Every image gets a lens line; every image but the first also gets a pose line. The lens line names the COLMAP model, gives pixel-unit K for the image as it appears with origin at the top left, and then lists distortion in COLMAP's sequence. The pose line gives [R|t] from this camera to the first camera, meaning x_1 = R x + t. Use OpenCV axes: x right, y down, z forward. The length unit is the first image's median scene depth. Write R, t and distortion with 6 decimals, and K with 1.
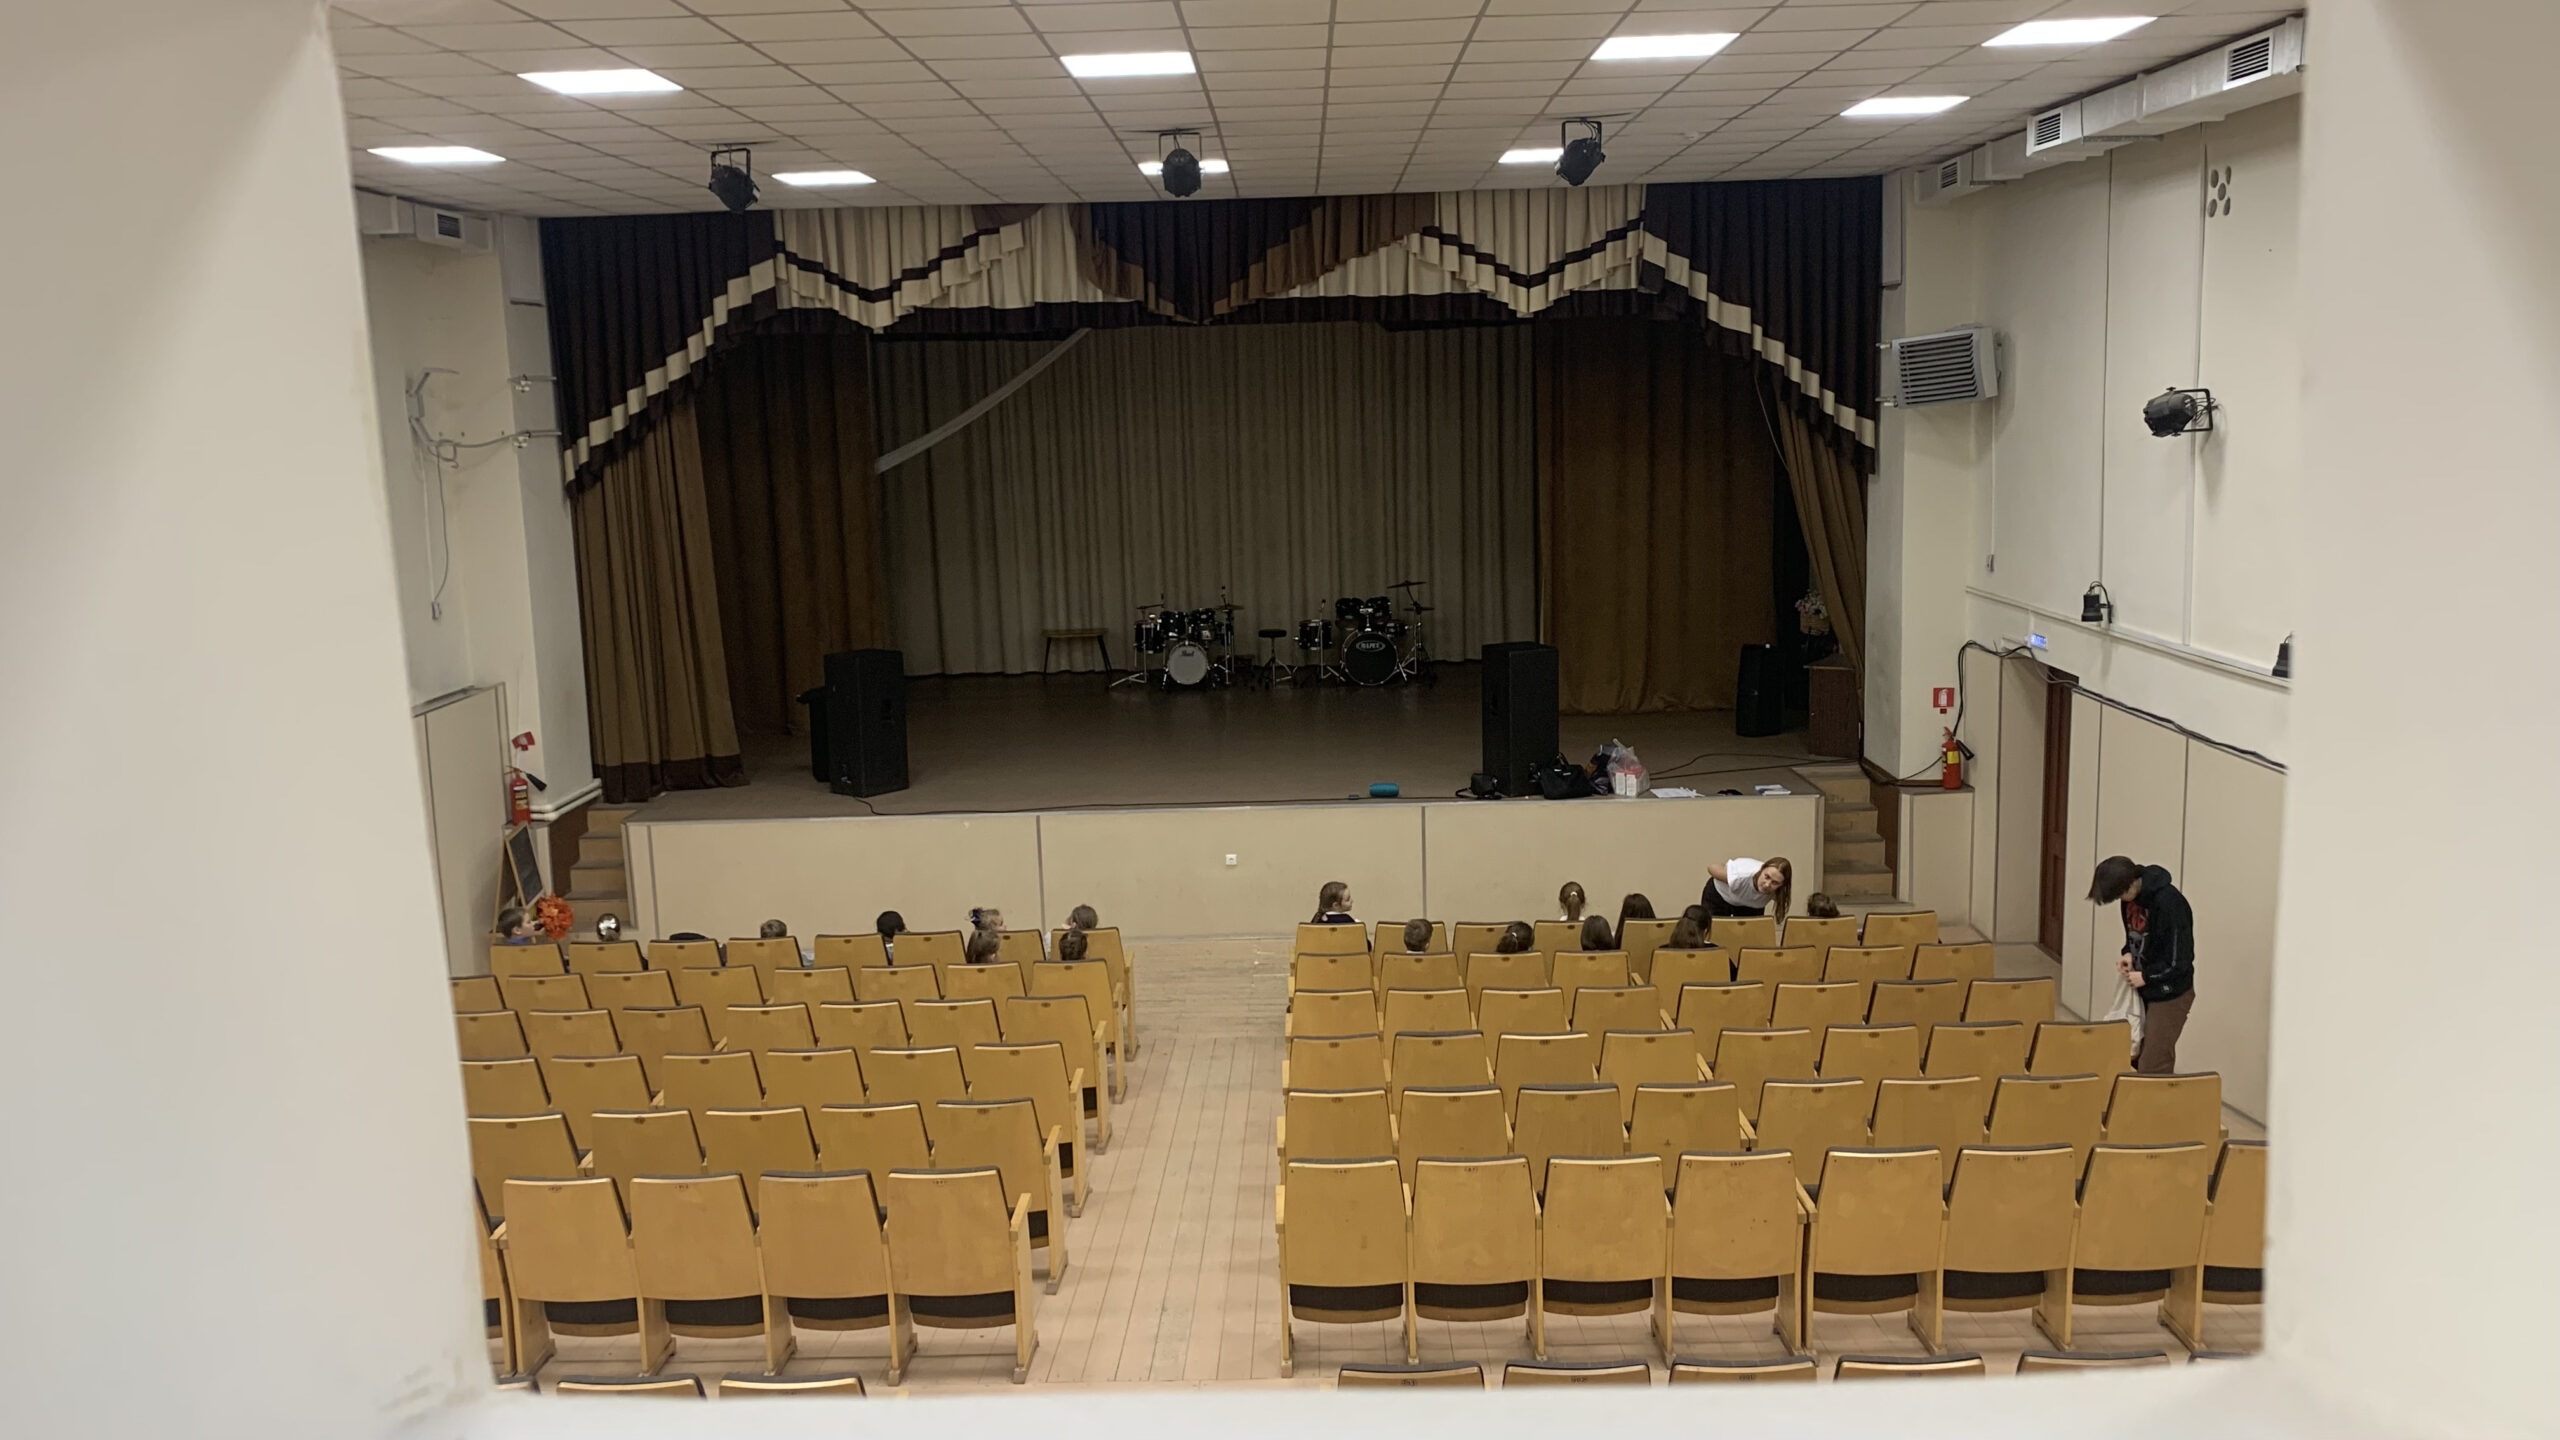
lens RADIAL K [[2016.7, 0, 1196.6], [0, 2016.7, 717.2], [0, 0, 1]] dist [0.084315, -0.117803]
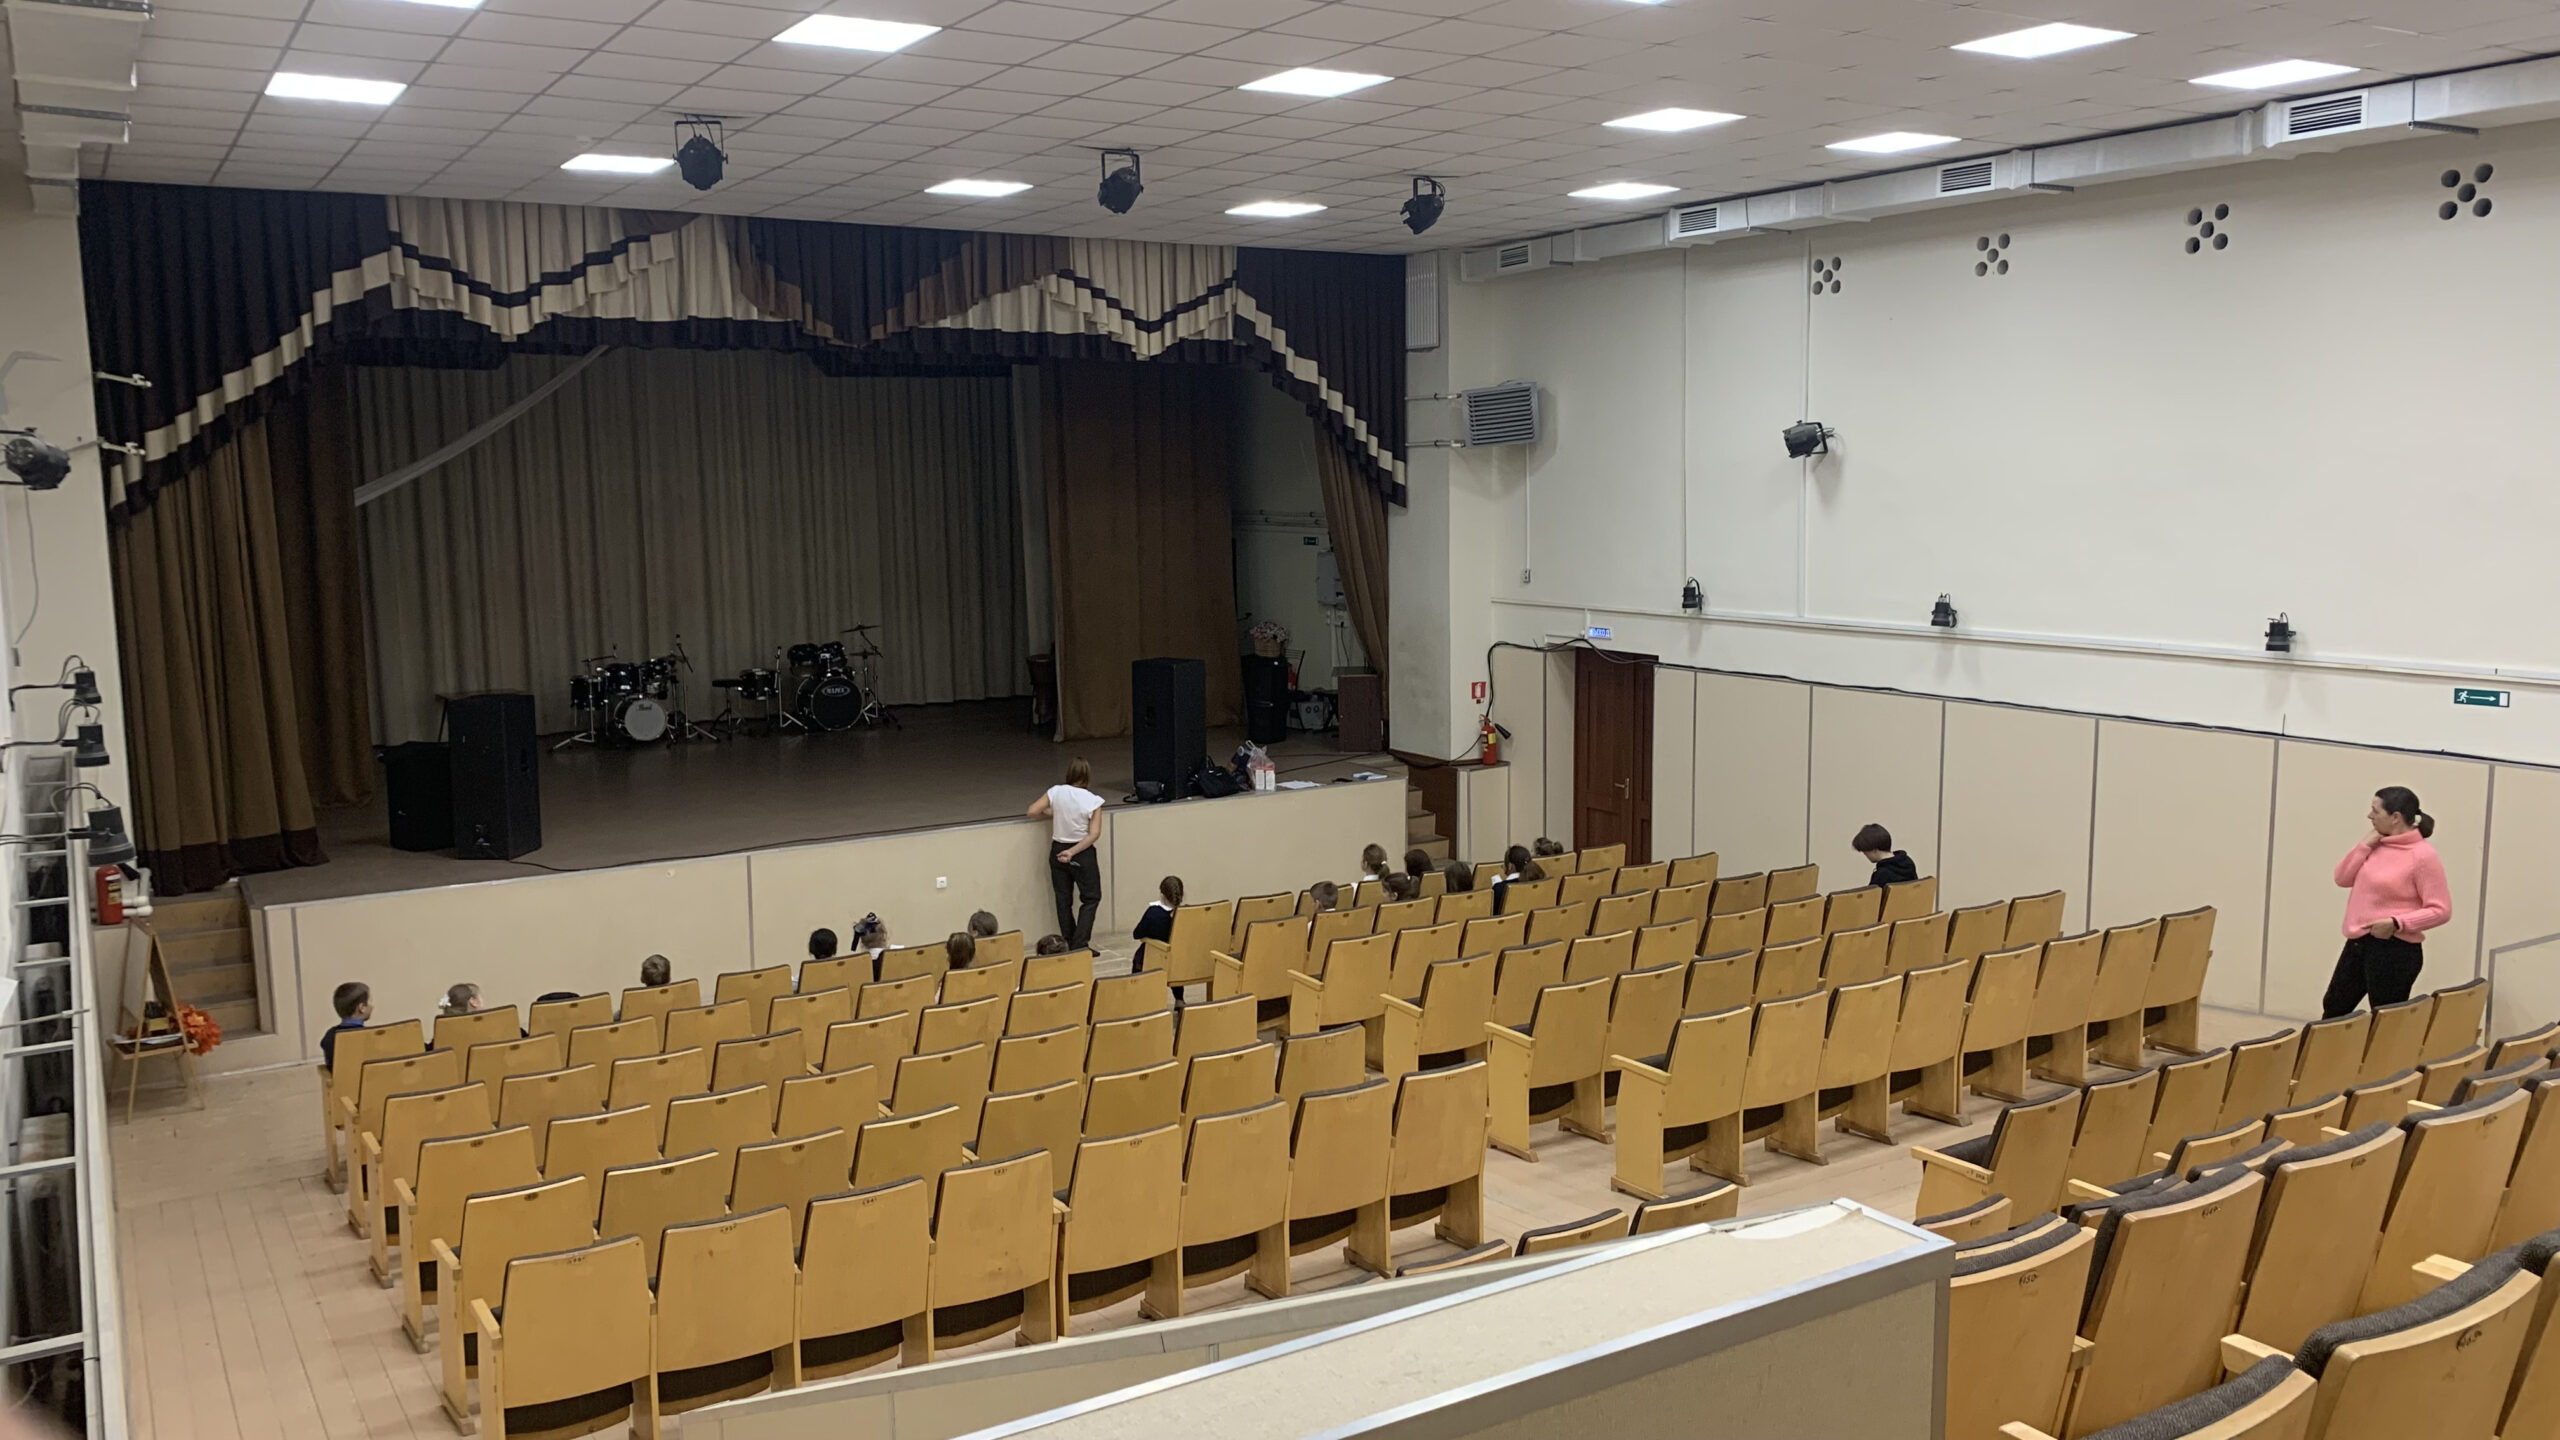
lens RADIAL K [[2016.7, 0, 1257.7], [0, 2016.7, 753.8], [0, 0, 1]] dist [0.084315, -0.117803]
pose [[0.837206, -0.059627, 0.543627, -0.391371], [0.076369, 0.997045, -0.008252, 0.027314], [-0.541528, 0.048425, 0.839287, 0.065877]]
